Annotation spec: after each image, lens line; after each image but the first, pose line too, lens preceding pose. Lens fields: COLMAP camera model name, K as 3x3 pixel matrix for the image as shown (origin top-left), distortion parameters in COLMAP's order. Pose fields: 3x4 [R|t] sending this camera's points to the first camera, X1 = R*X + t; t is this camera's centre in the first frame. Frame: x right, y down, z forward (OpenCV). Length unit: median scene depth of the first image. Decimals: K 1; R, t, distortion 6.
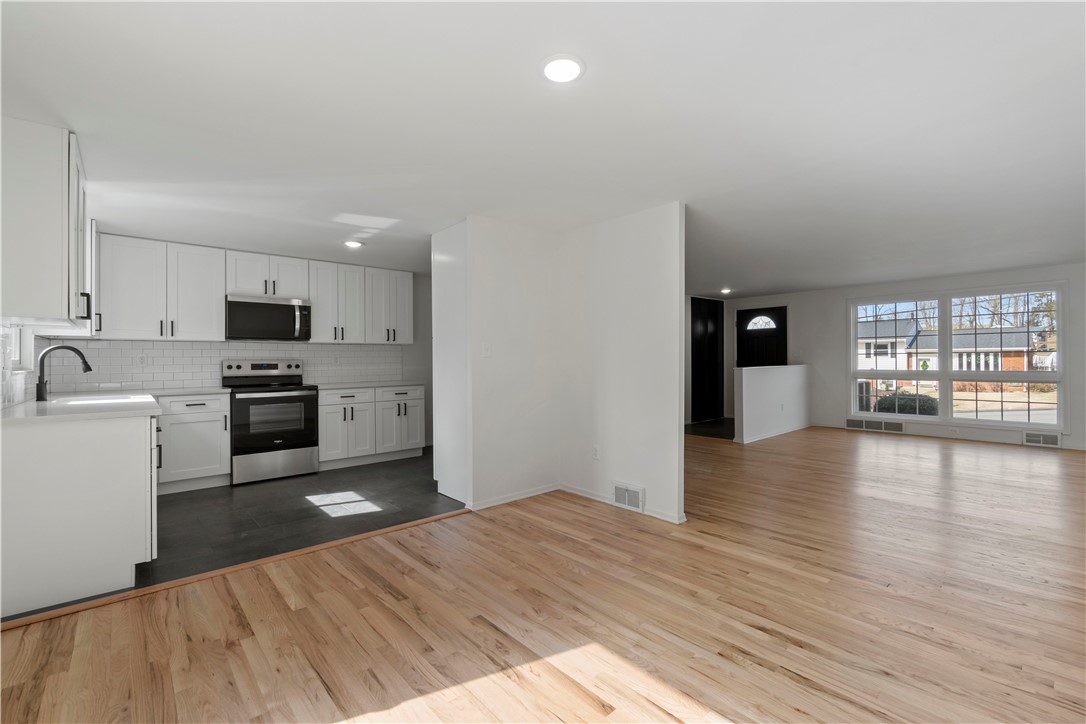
lens RADIAL K [[475.7, 0, 544.5], [0, 475.7, 359.3], [0, 0, 1]] dist [-0.002291, 0.000427]
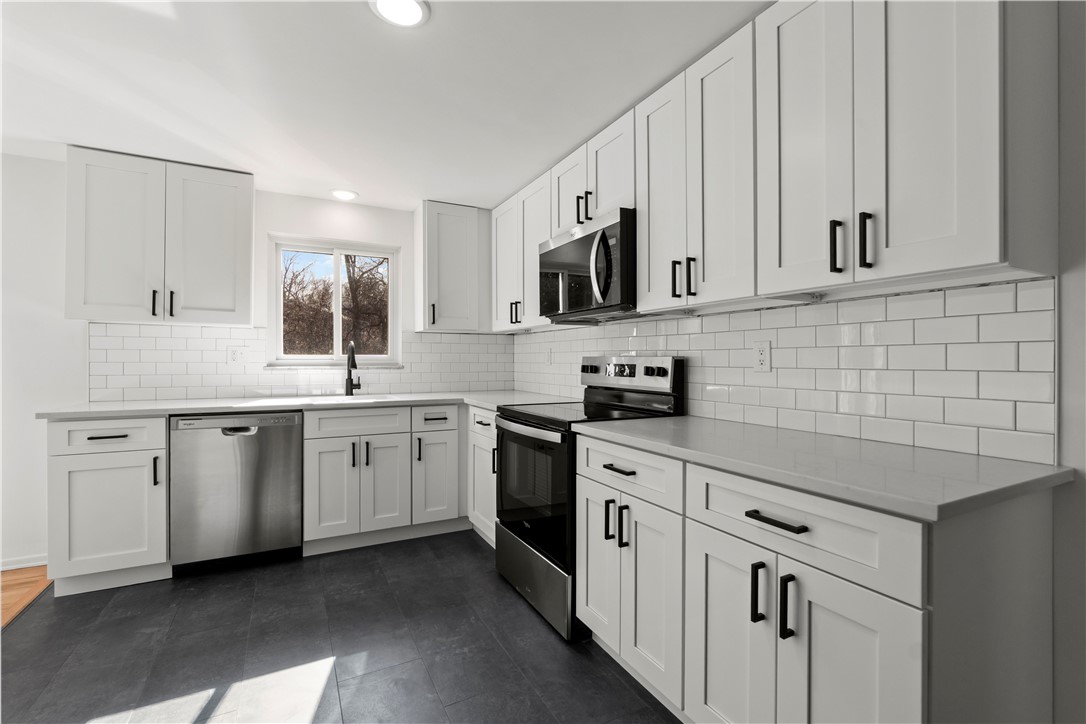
lens RADIAL K [[482.1, 0, 543.1], [0, 482.1, 357.9], [0, 0, 1]] dist [-0.000283, 0.000196]
pose [[-0.242246, 0.004418, -0.970205, -0.087042], [0.001325, 0.999990, 0.004222, 0.000477], [0.970214, -0.000263, -0.242250, 1.102489]]
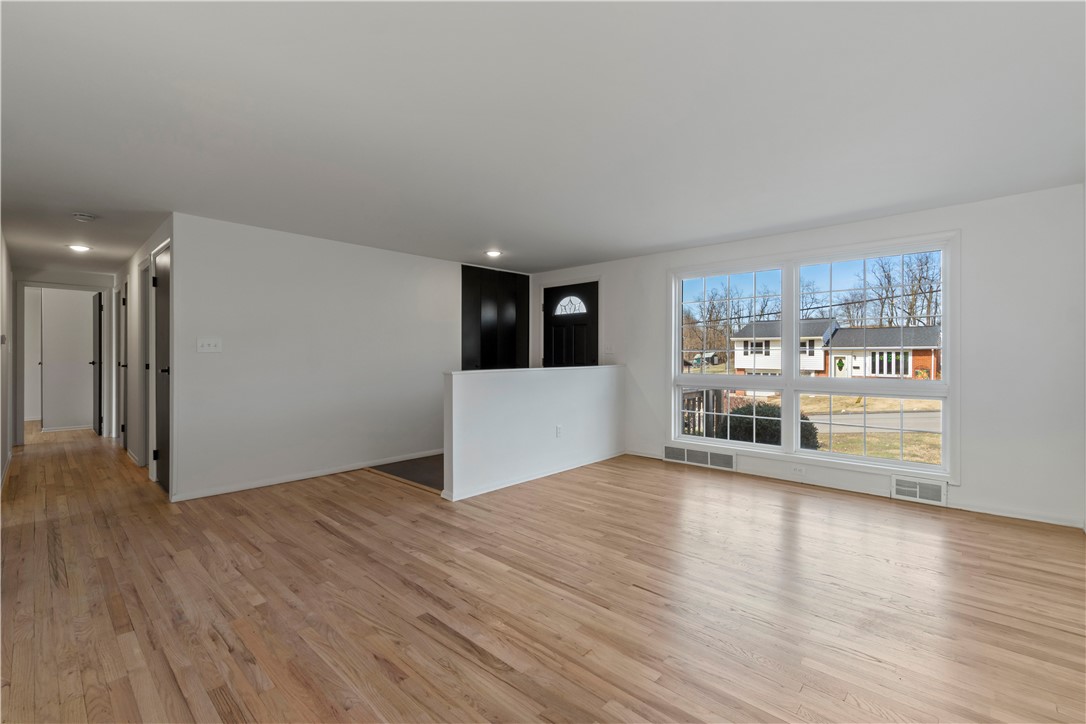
lens RADIAL K [[473.5, 0, 542.7], [0, 473.5, 355.8], [0, 0, 1]] dist [-0.001941, 0.000170]
pose [[0.995539, 0.006873, 0.094105, 0.630169], [-0.007019, 0.999975, 0.001220, -0.004444], [-0.094094, -0.001875, 0.995562, 0.545137]]
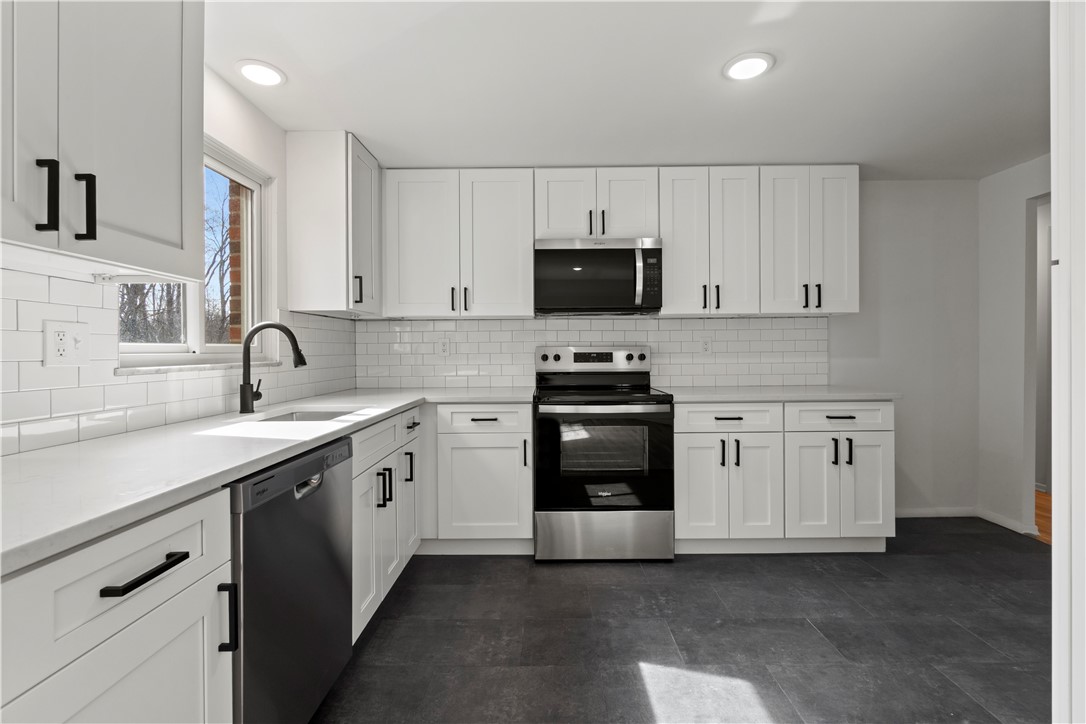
lens RADIAL K [[479.3, 0, 544.0], [0, 479.3, 350.7], [0, 0, 1]] dist [-0.001251, -0.000098]
pose [[0.743833, 0.002709, -0.668360, -0.235390], [0.002575, 0.999973, 0.006919, 0.002557], [0.668360, -0.006867, 0.743806, 0.525237]]
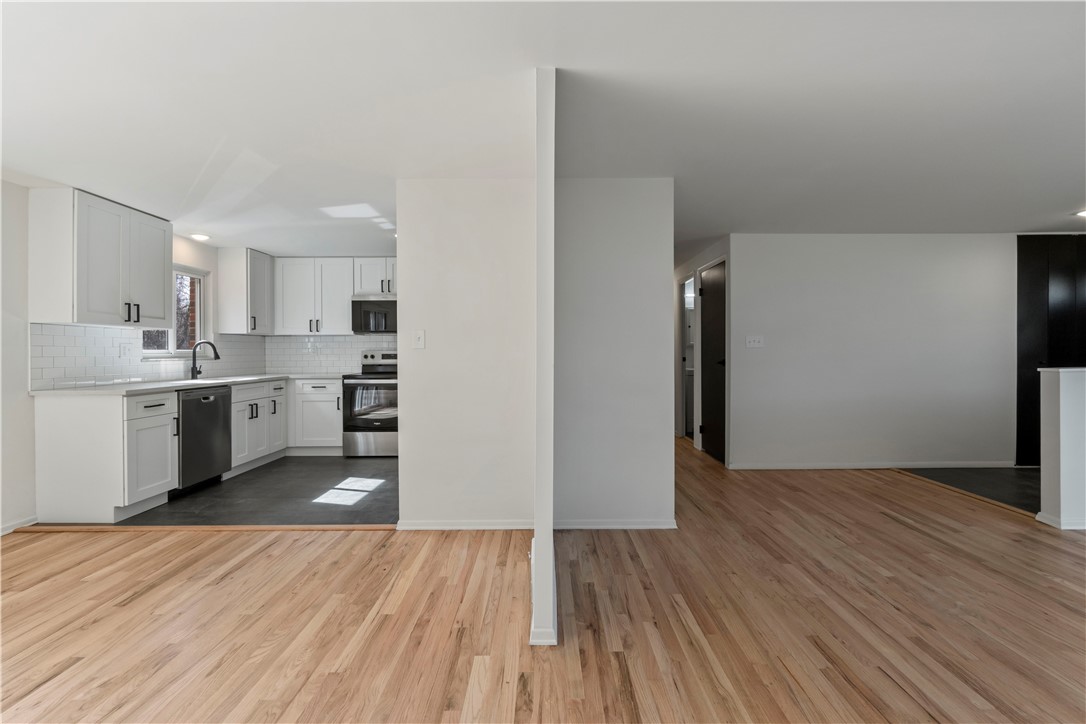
lens RADIAL K [[476.5, 0, 544.8], [0, 476.5, 352.5], [0, 0, 1]] dist [-0.002736, 0.000562]
pose [[0.750134, 0.004663, -0.661269, 0.460994], [0.000560, 0.999970, 0.007687, -0.002970], [0.661285, -0.006137, 0.750109, 0.408670]]
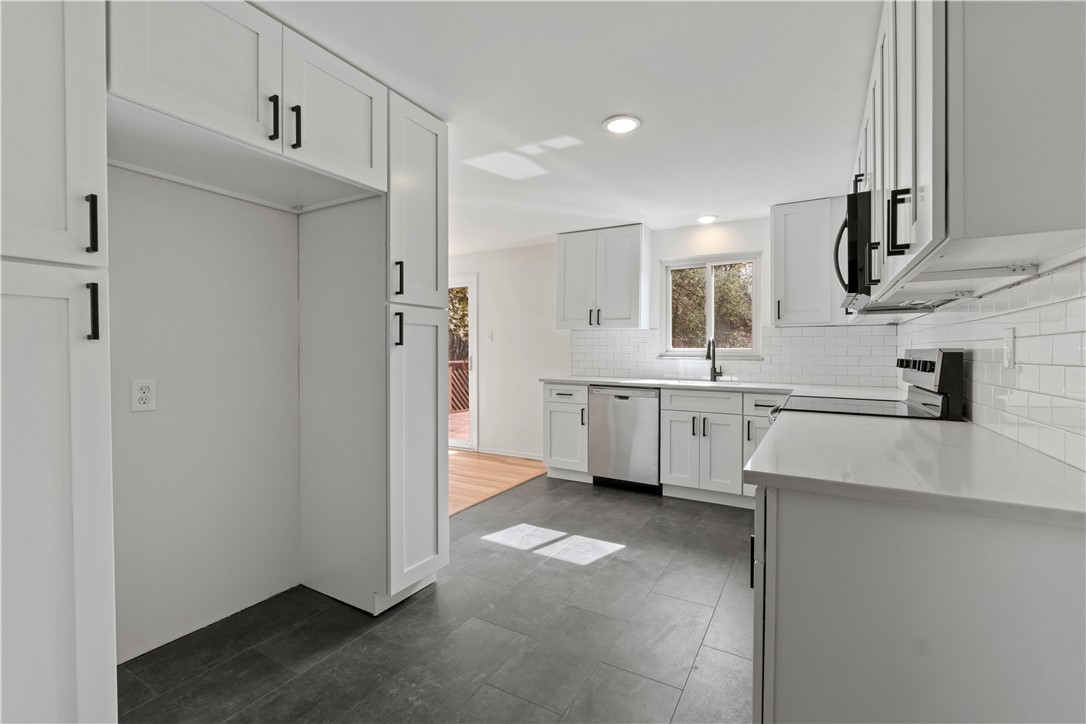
lens RADIAL K [[482.1, 0, 543.1], [0, 482.1, 357.9], [0, 0, 1]] dist [-0.000283, 0.000196]
pose [[-0.949357, 0.006451, -0.314133, -0.142656], [0.001615, 0.999876, 0.015654, 0.002147], [0.314195, 0.014354, -0.949250, 1.375955]]
